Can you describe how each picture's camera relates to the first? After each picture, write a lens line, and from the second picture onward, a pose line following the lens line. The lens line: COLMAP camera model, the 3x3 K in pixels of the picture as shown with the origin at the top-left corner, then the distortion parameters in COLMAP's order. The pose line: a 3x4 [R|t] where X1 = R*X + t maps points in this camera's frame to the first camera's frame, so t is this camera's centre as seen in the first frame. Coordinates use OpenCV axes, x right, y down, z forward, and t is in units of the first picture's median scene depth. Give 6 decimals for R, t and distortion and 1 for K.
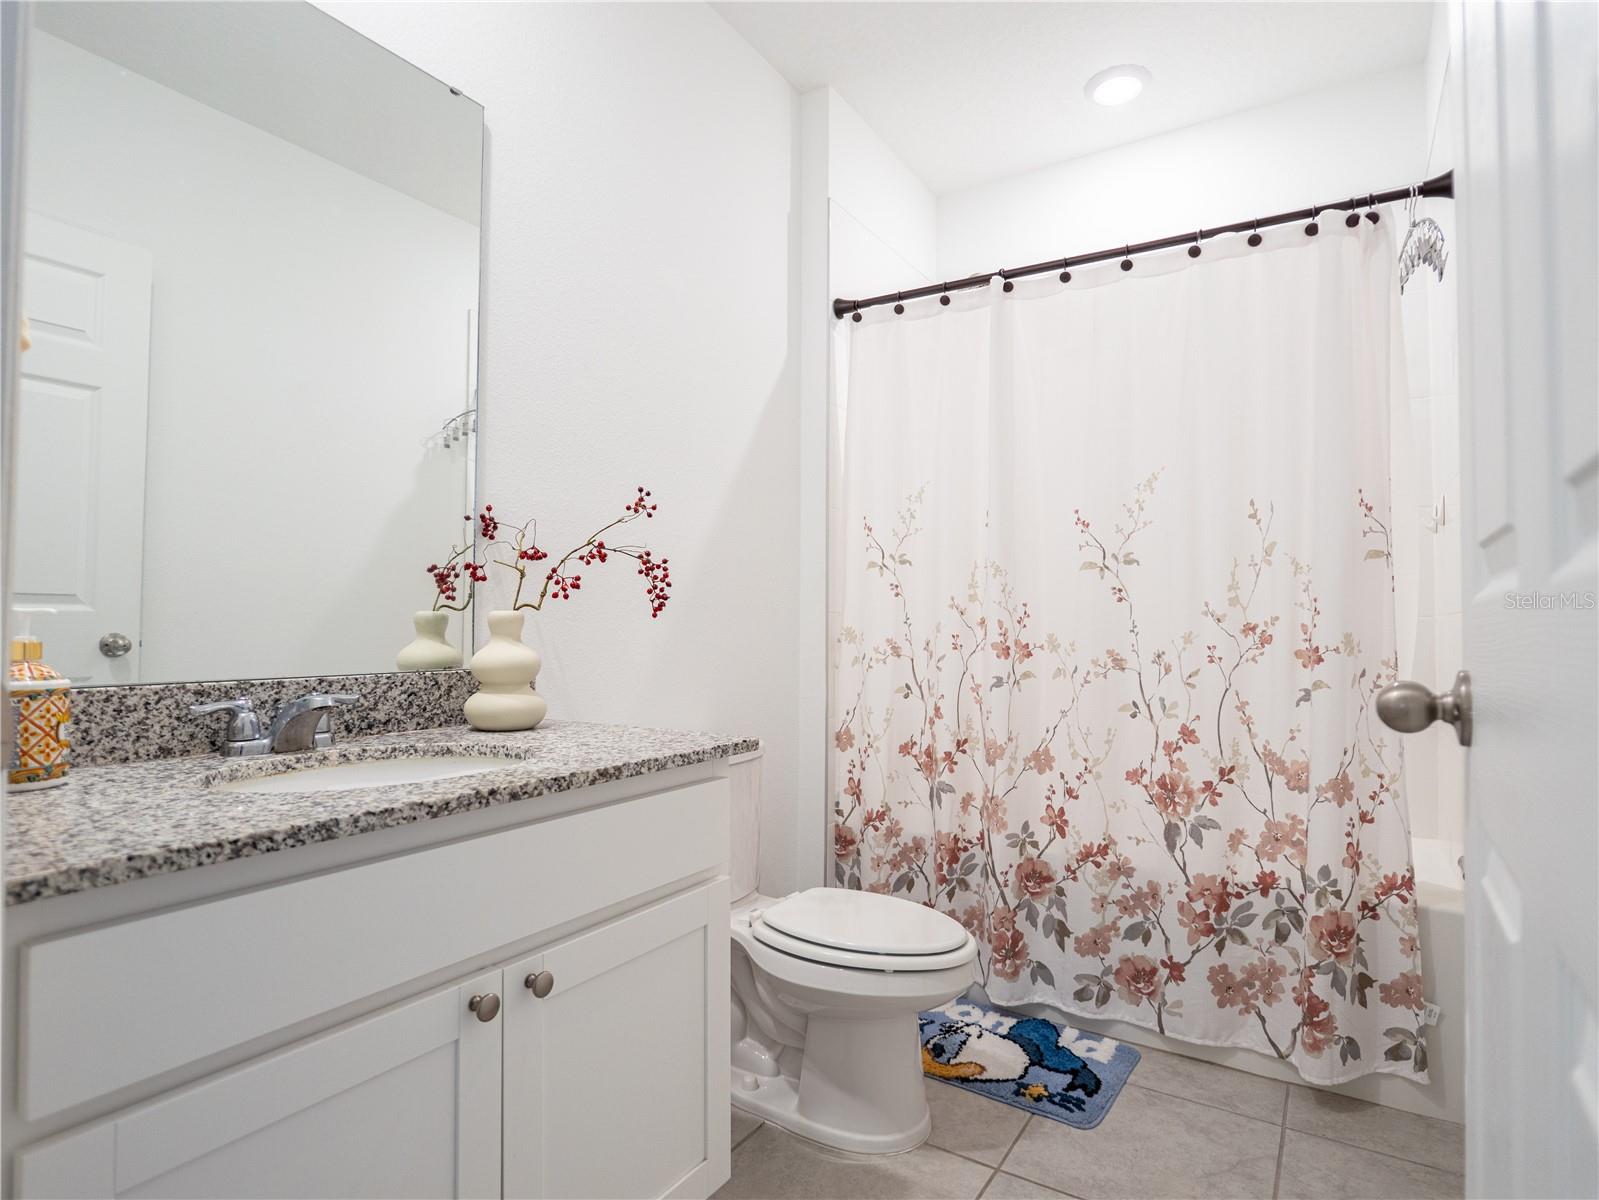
lens RADIAL K [[863.6, 0, 791.6], [0, 863.6, 613.3], [0, 0, 1]] dist [-0.017297, 0.004215]
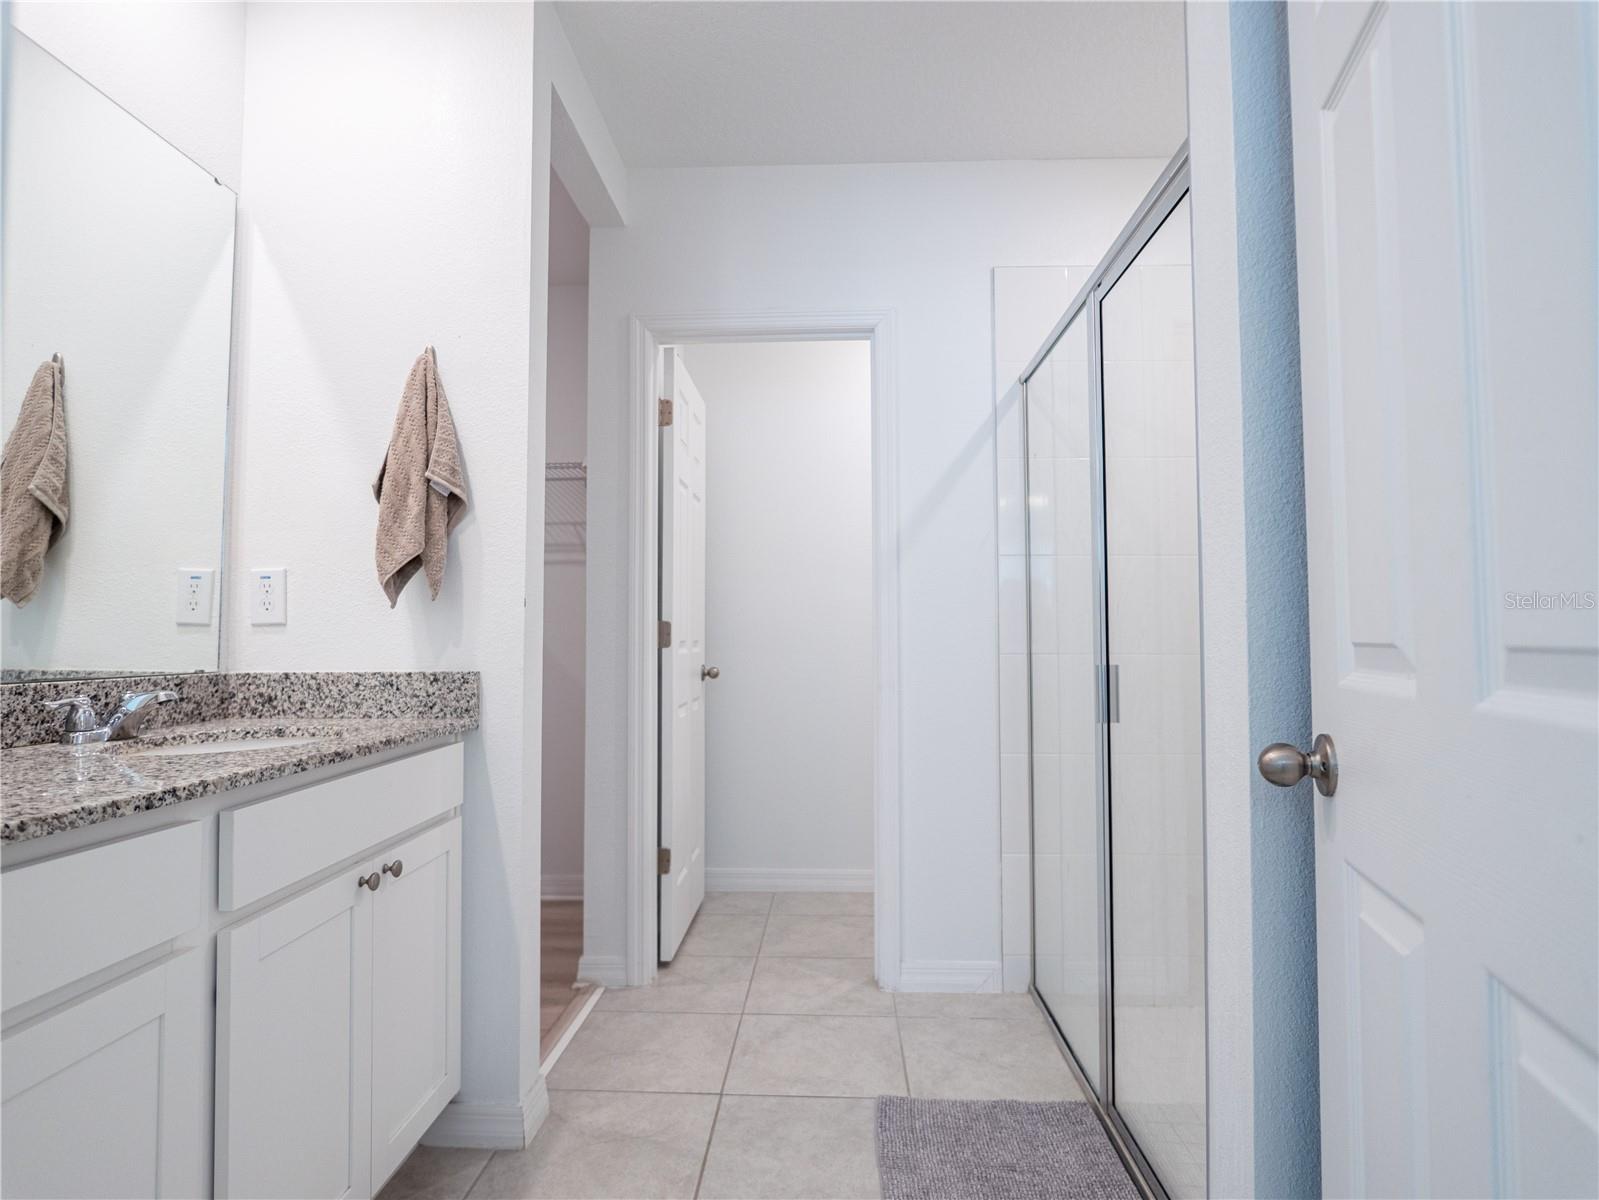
lens RADIAL K [[863.6, 0, 798.6], [0, 863.6, 599.8], [0, 0, 1]] dist [-0.017297, 0.004215]
pose [[0.859552, 0.009697, 0.510956, -0.385792], [0.004787, 0.999623, -0.027024, -0.001170], [-0.511025, 0.025674, 0.859182, -0.574645]]
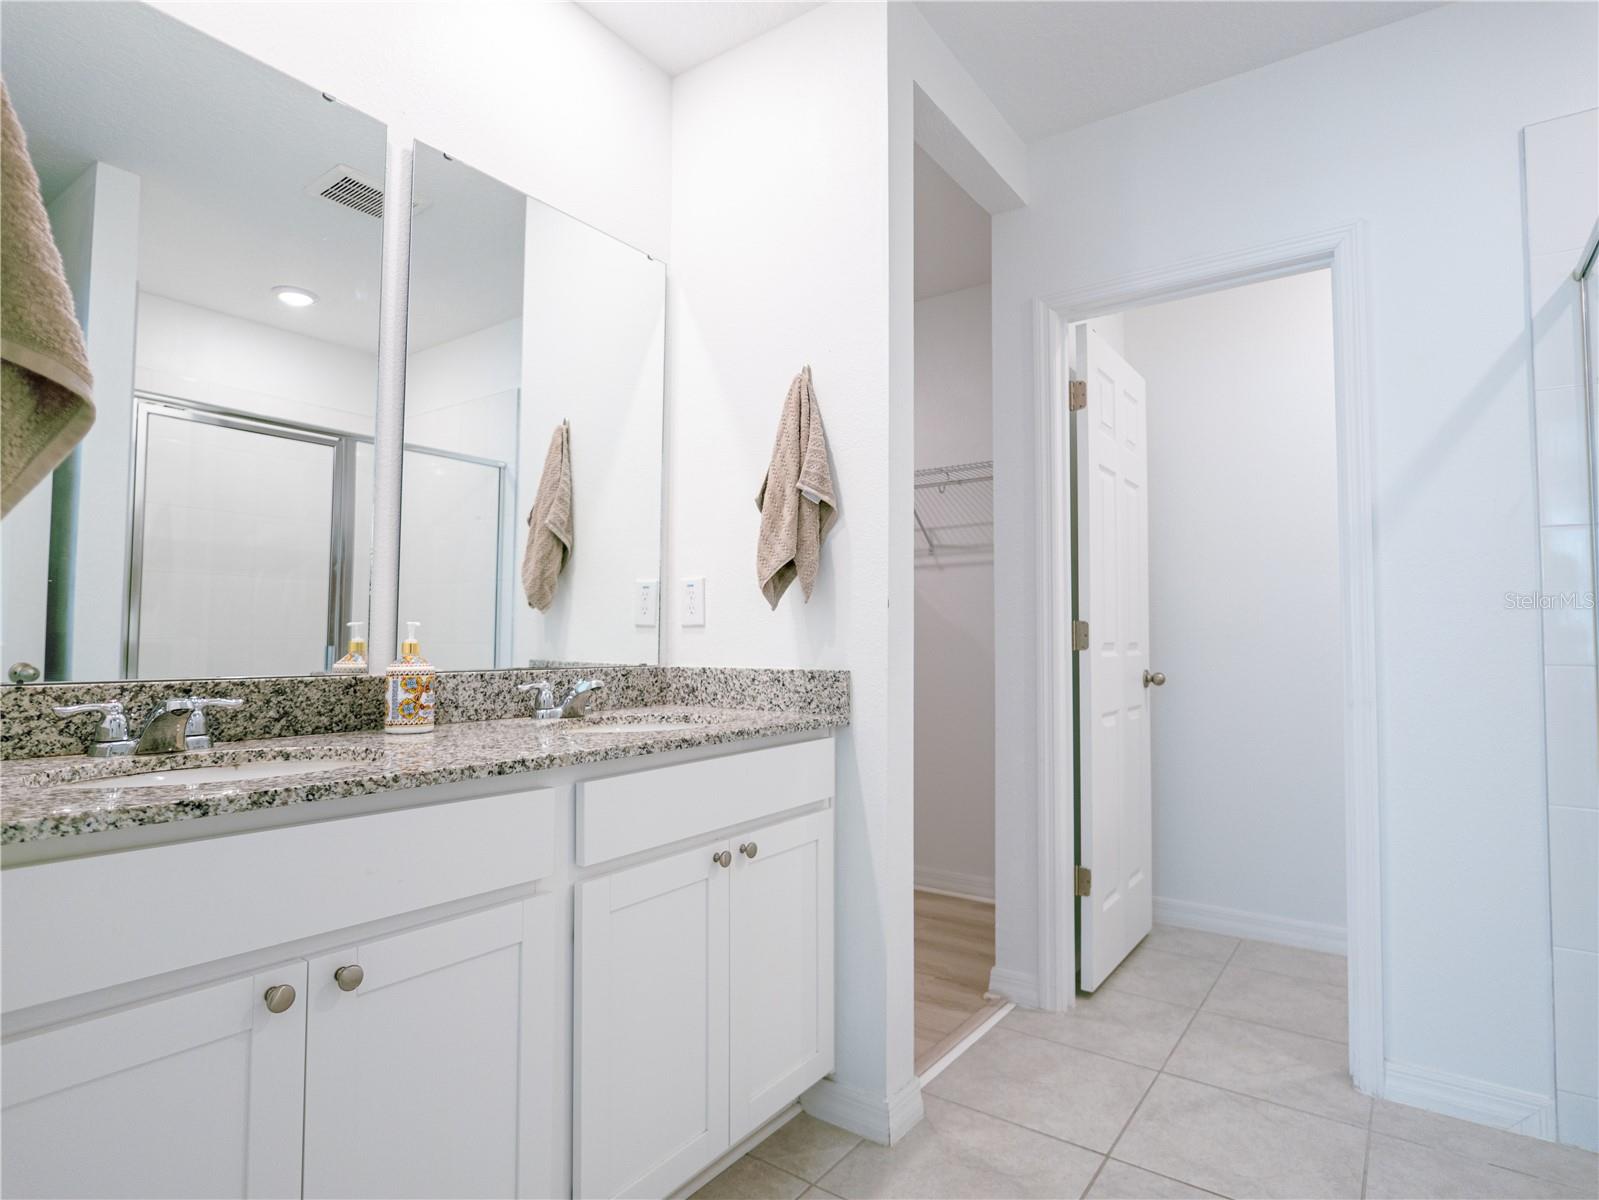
lens RADIAL K [[863.6, 0, 800.5], [0, 863.6, 599.7], [0, 0, 1]] dist [-0.017297, 0.004215]
pose [[0.998910, -0.008270, -0.045936, -0.095925], [0.006835, 0.999487, -0.031297, 0.000671], [0.046172, 0.030948, 0.998454, -0.561693]]
